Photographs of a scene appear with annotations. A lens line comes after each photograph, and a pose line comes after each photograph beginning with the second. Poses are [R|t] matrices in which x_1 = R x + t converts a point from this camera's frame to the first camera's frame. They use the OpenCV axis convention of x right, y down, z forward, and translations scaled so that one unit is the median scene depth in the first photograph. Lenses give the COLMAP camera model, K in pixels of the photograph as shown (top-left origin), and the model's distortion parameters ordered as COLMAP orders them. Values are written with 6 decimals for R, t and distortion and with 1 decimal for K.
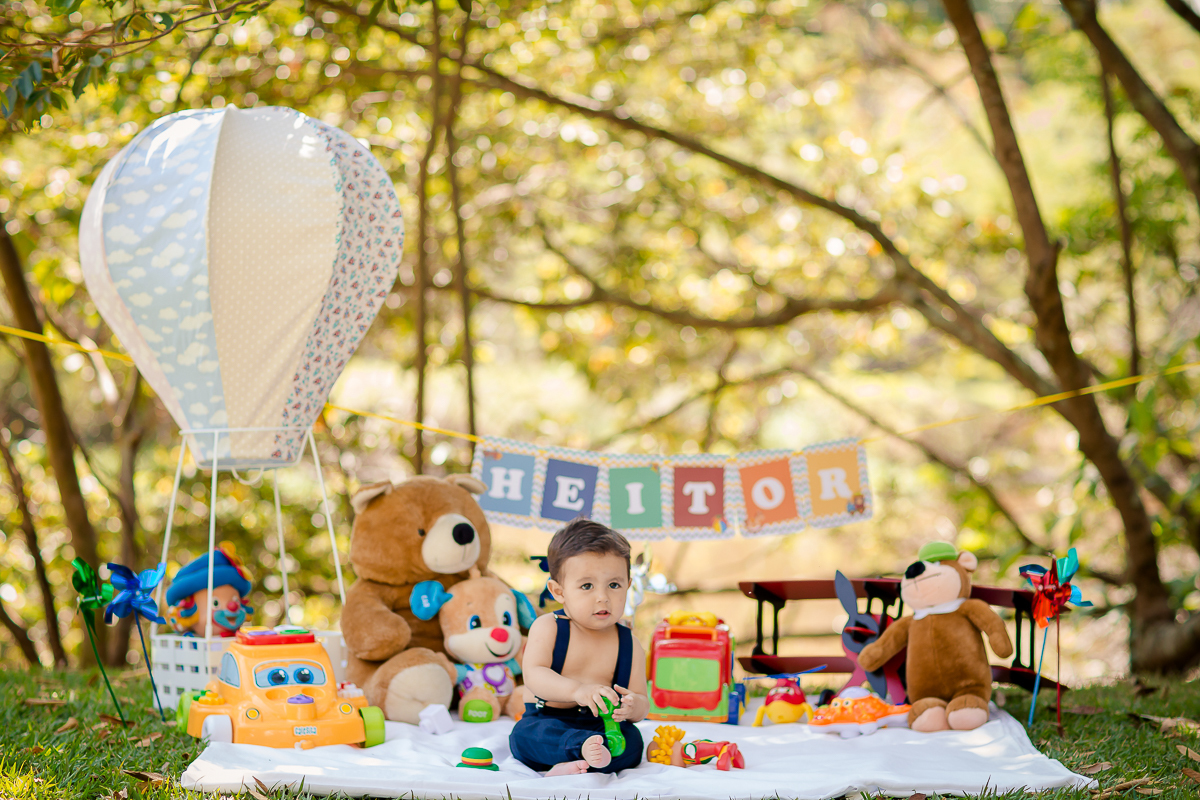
lens RADIAL K [[2912.5, 0, 600.0], [0, 2912.5, 400.0], [0, 0, 1]] dist [-0.080169, -0.803269]
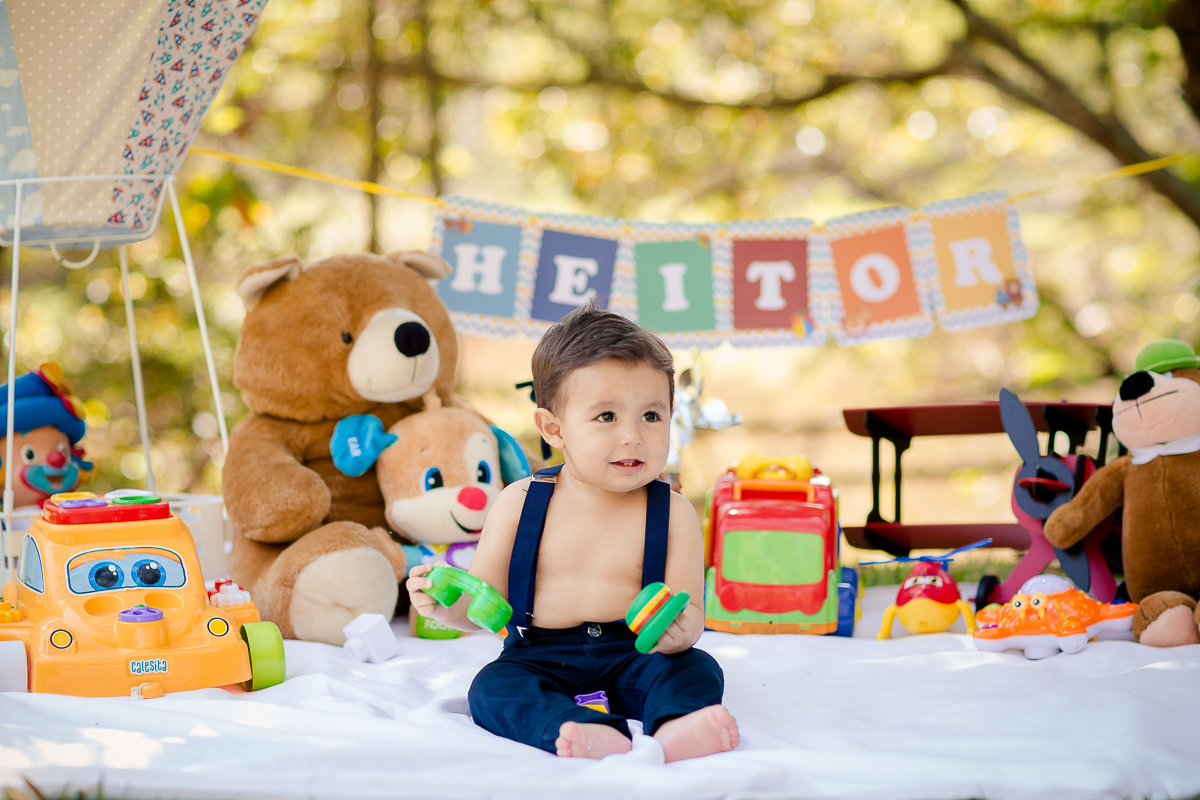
lens RADIAL K [[2912.5, 0, 600.0], [0, 2912.5, 400.0], [0, 0, 1]] dist [-0.080169, -0.803269]
pose [[0.999875, -0.013917, 0.007545, -0.011211], [0.013491, 0.998458, 0.053854, 0.025560], [-0.008283, -0.053745, 0.998520, 0.367272]]
